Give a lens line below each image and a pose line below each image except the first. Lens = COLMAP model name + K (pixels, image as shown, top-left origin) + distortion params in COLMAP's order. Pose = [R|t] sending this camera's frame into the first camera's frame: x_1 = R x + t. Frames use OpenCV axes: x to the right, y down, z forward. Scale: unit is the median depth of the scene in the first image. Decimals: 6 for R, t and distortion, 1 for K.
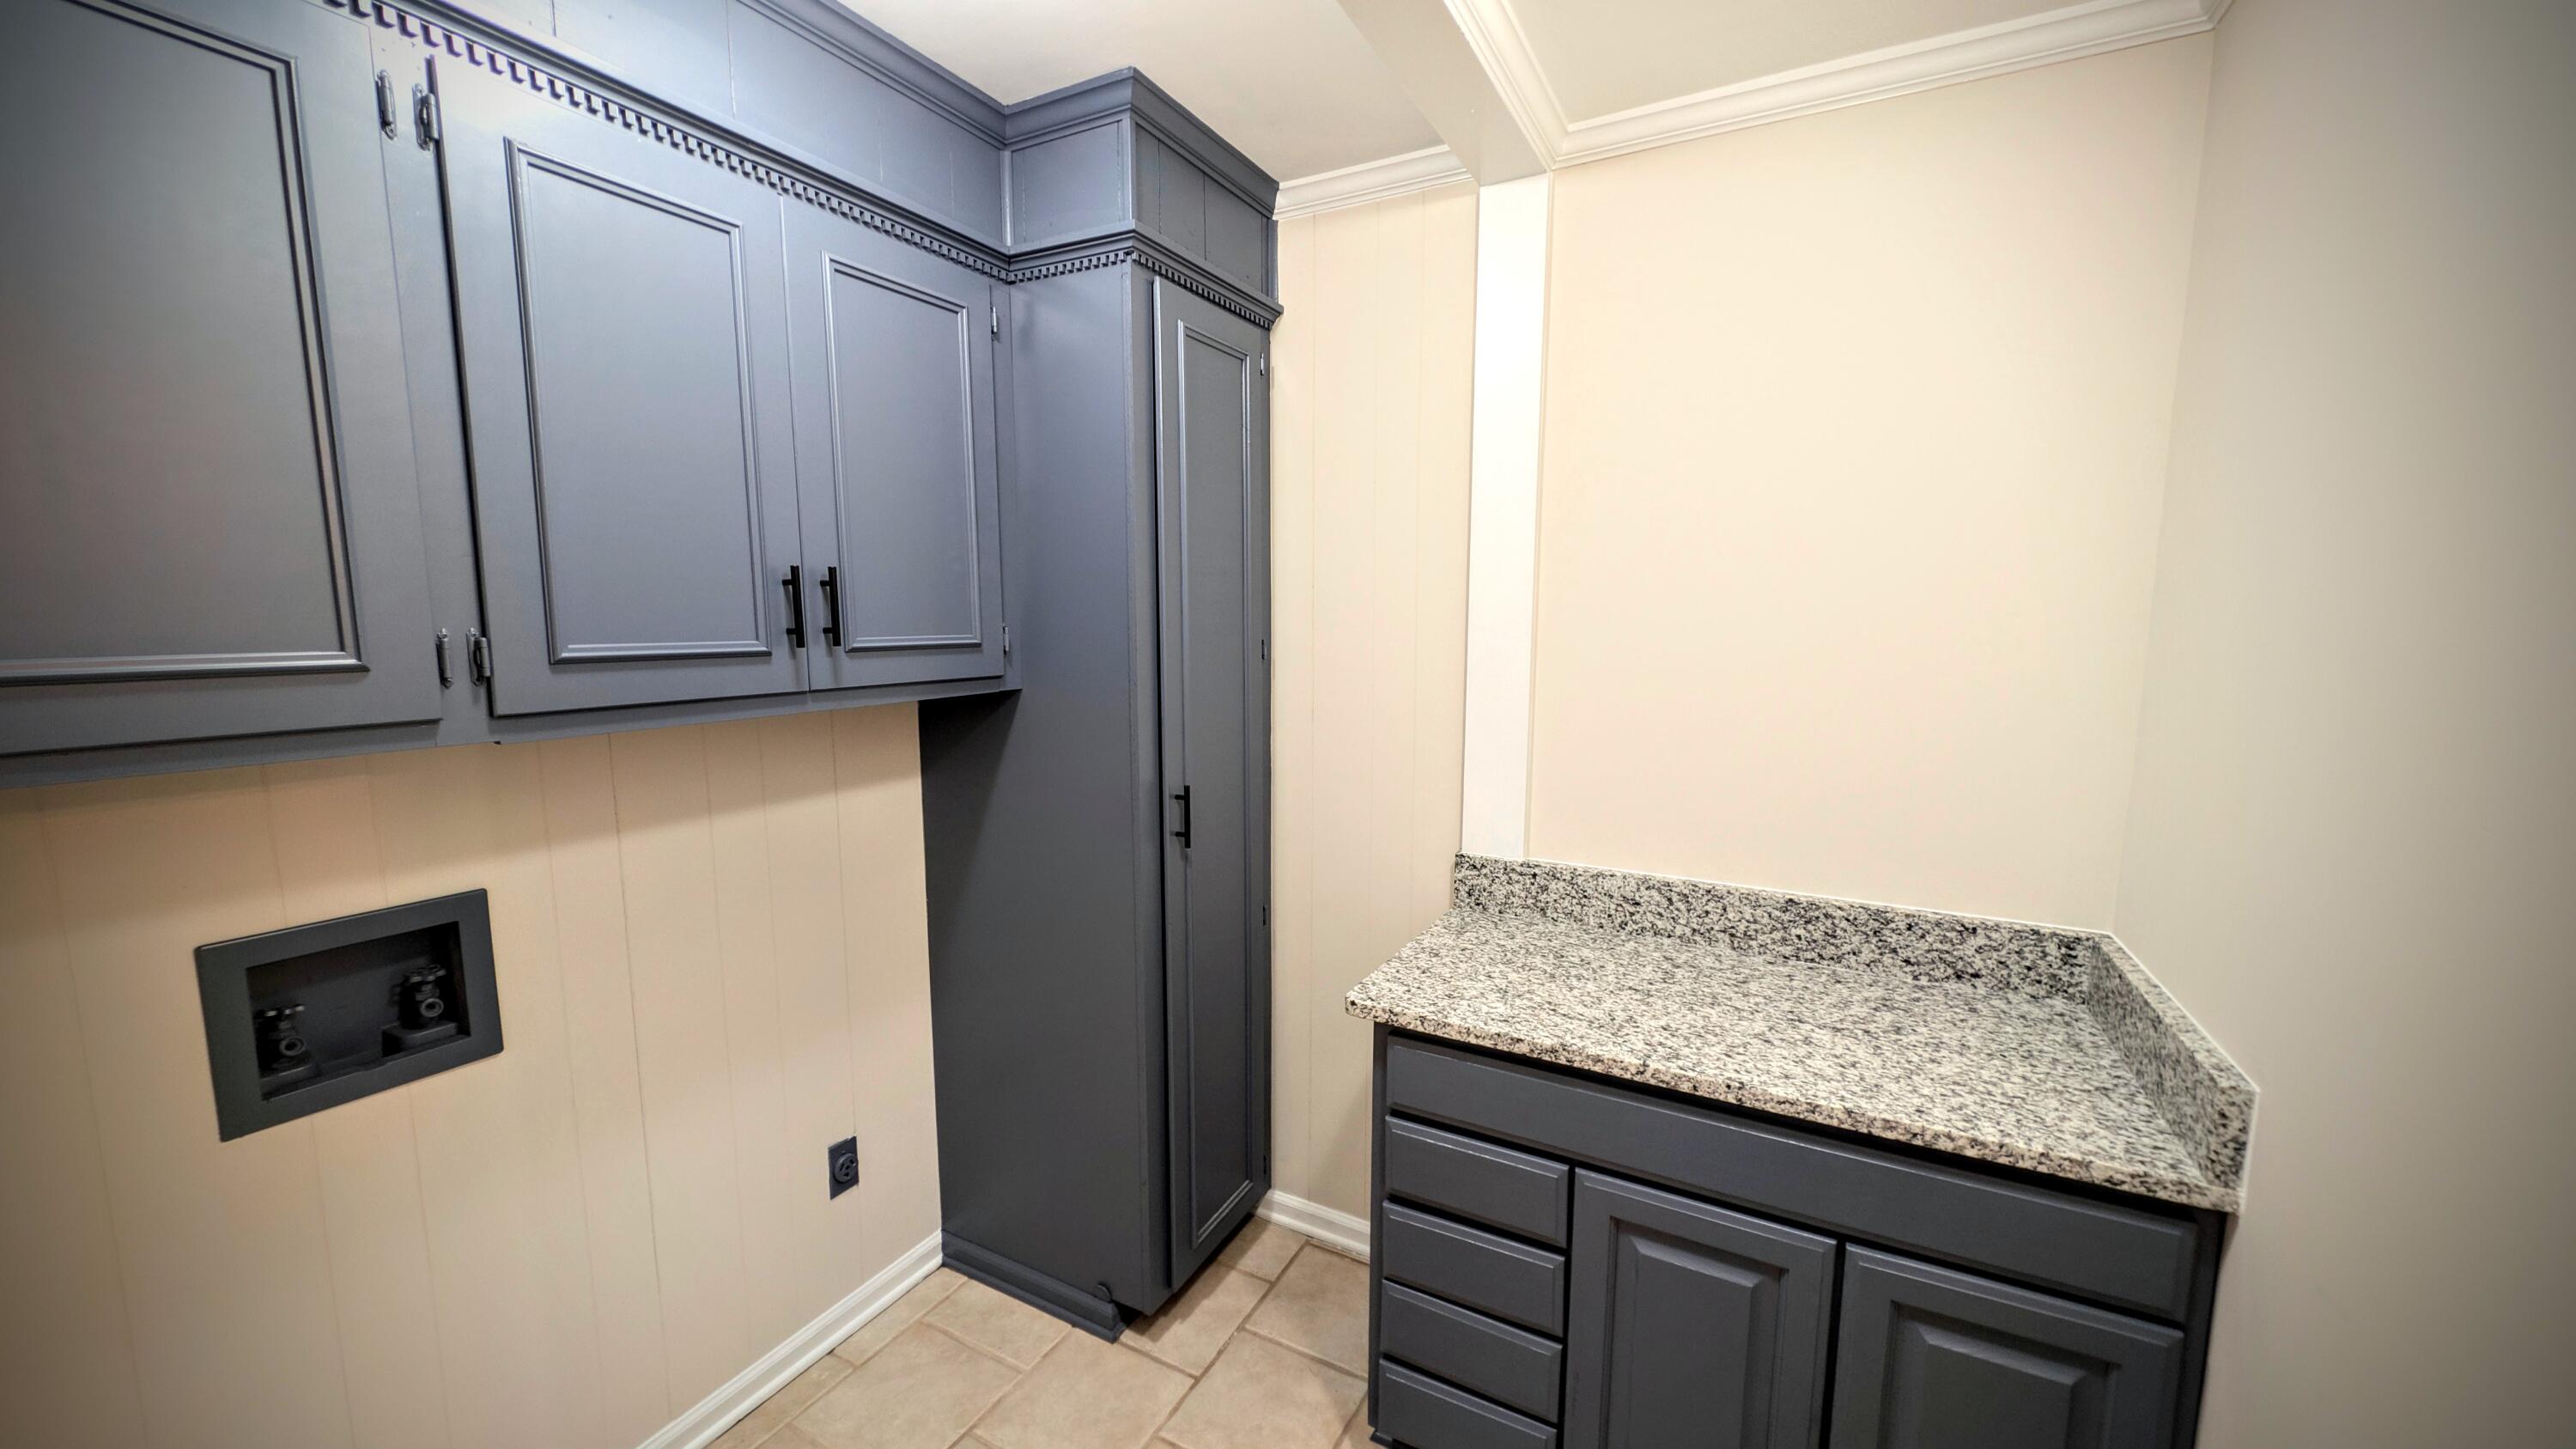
lens RADIAL K [[955.4, 0, 1289.6], [0, 955.4, 728.7], [0, 0, 1]] dist [0.006884, -0.003698]
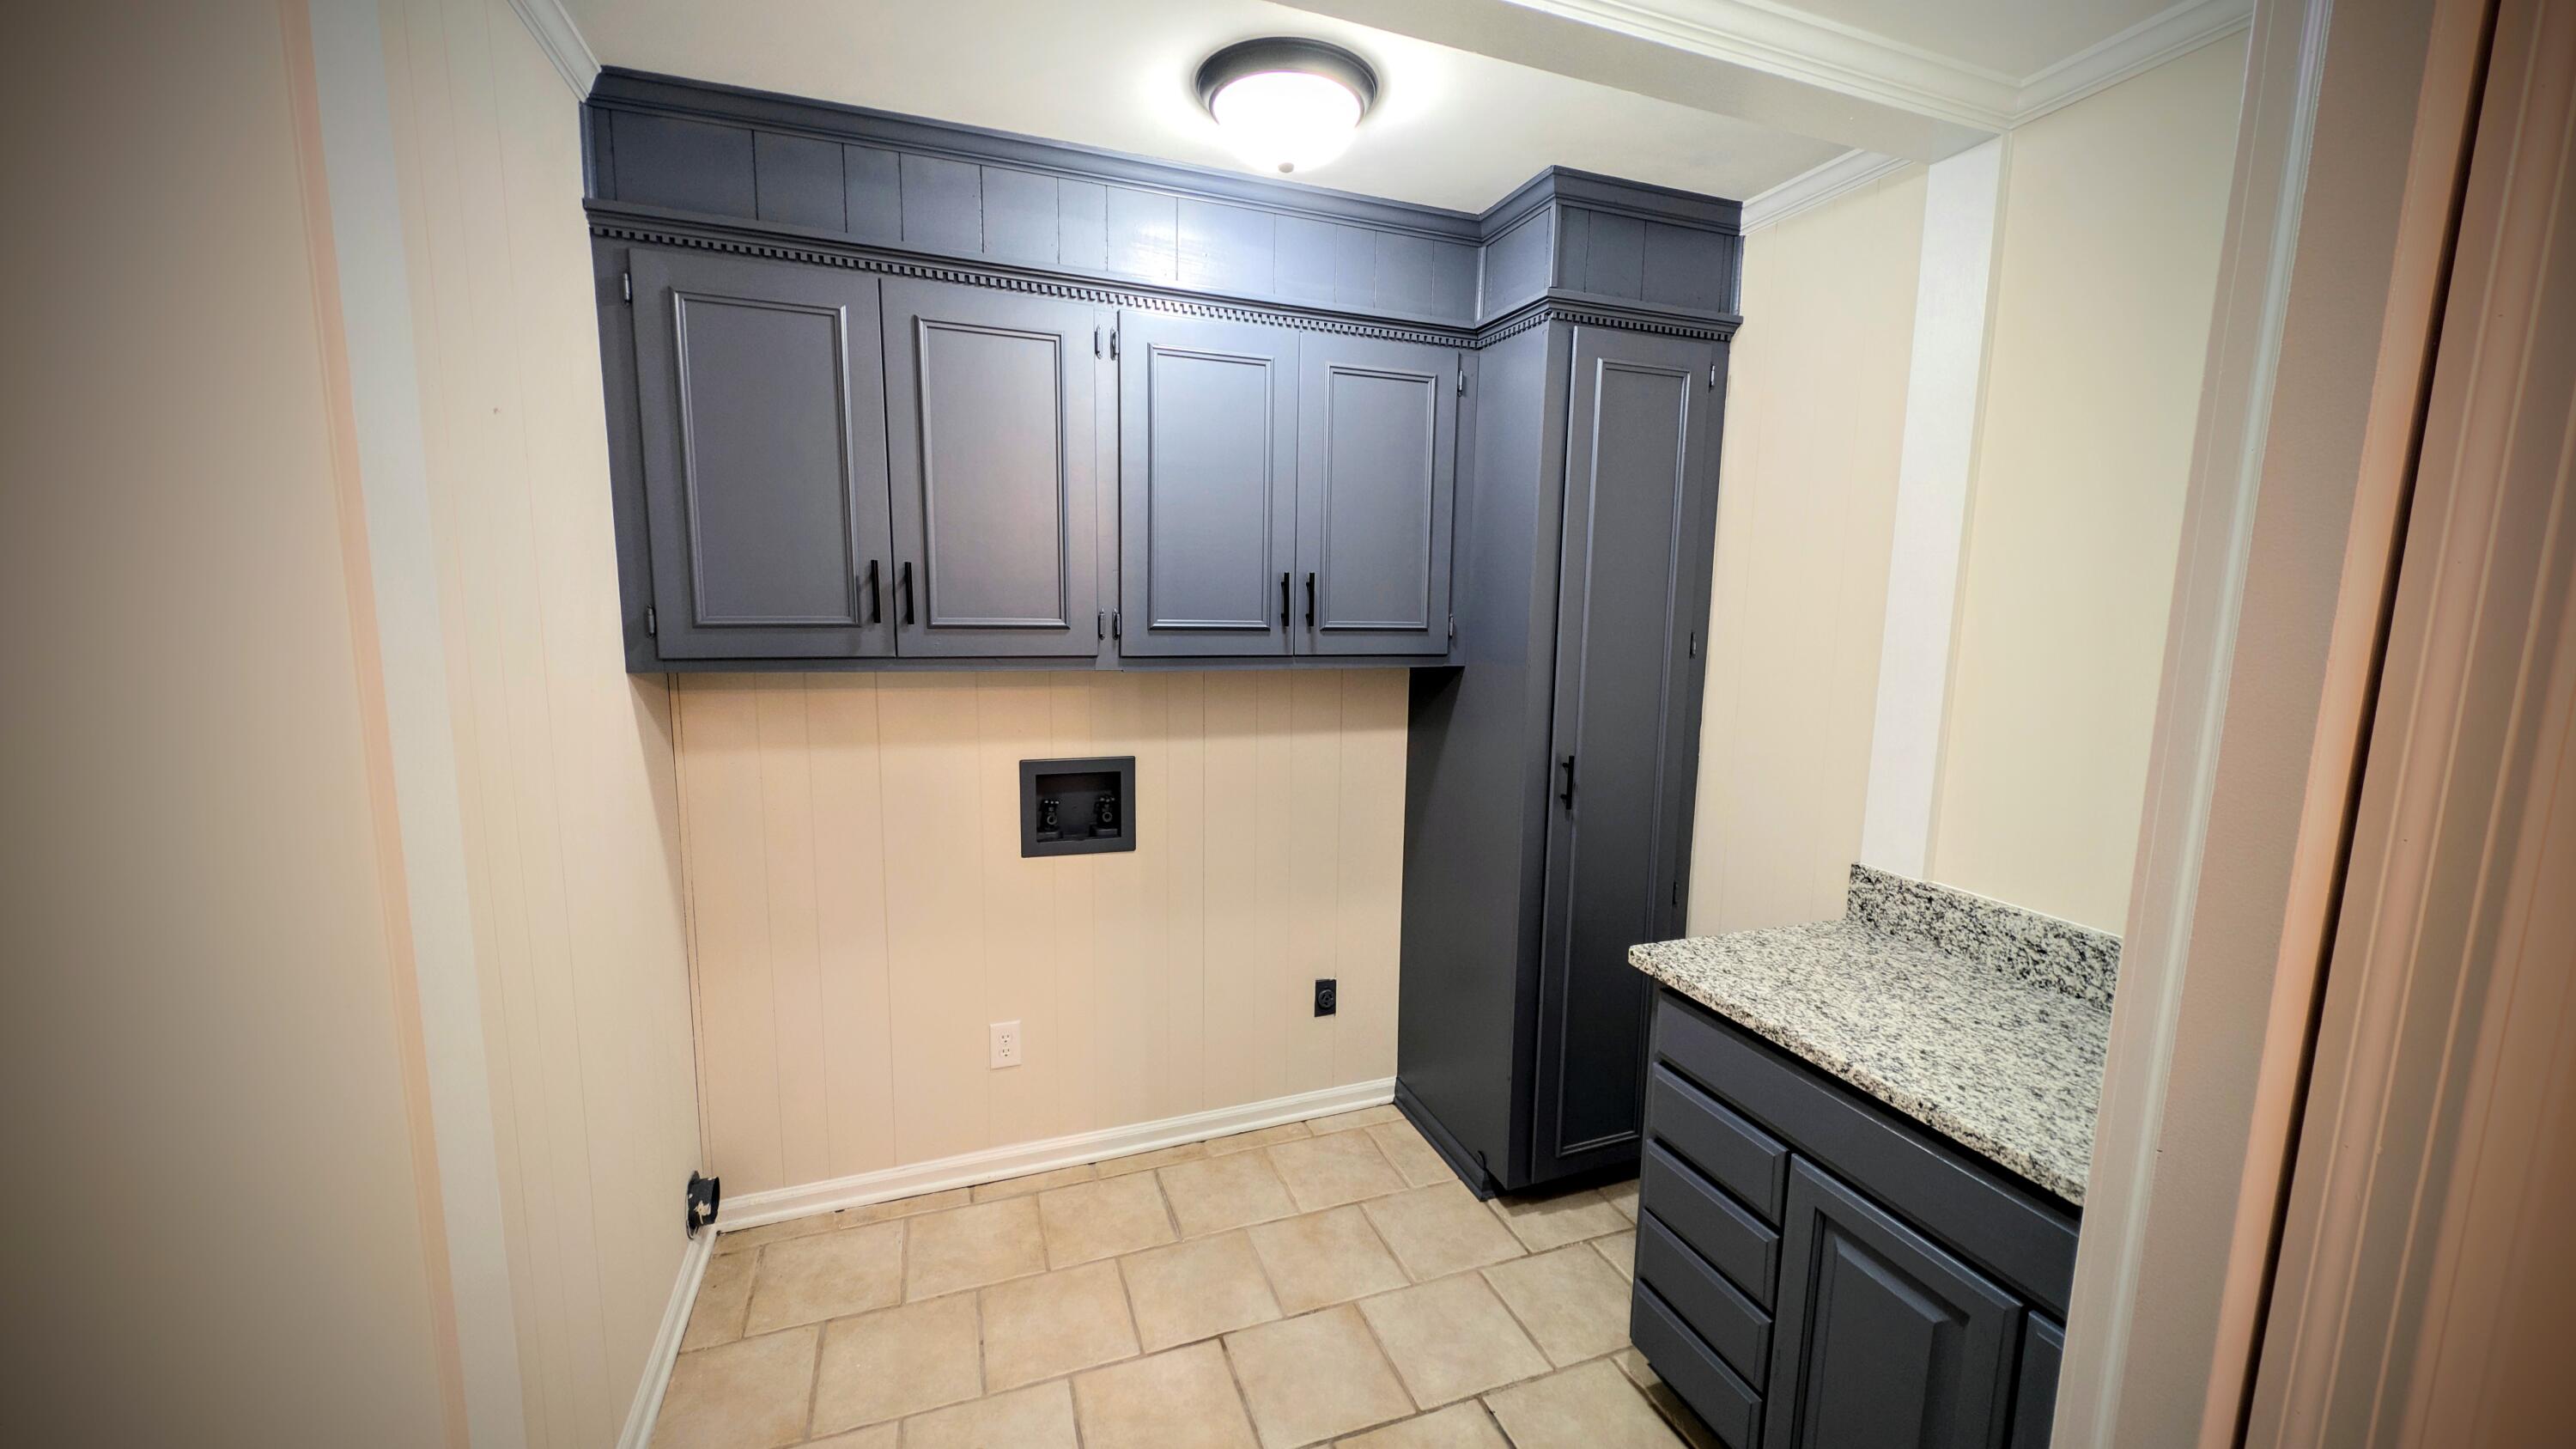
lens RADIAL K [[955.4, 0, 1291.4], [0, 955.4, 732.2], [0, 0, 1]] dist [0.006884, -0.003698]
pose [[0.749446, 0.101921, -0.654174, 0.444749], [-0.096470, 0.994345, 0.044400, 0.012795], [0.655000, 0.029833, 0.755040, -0.125038]]
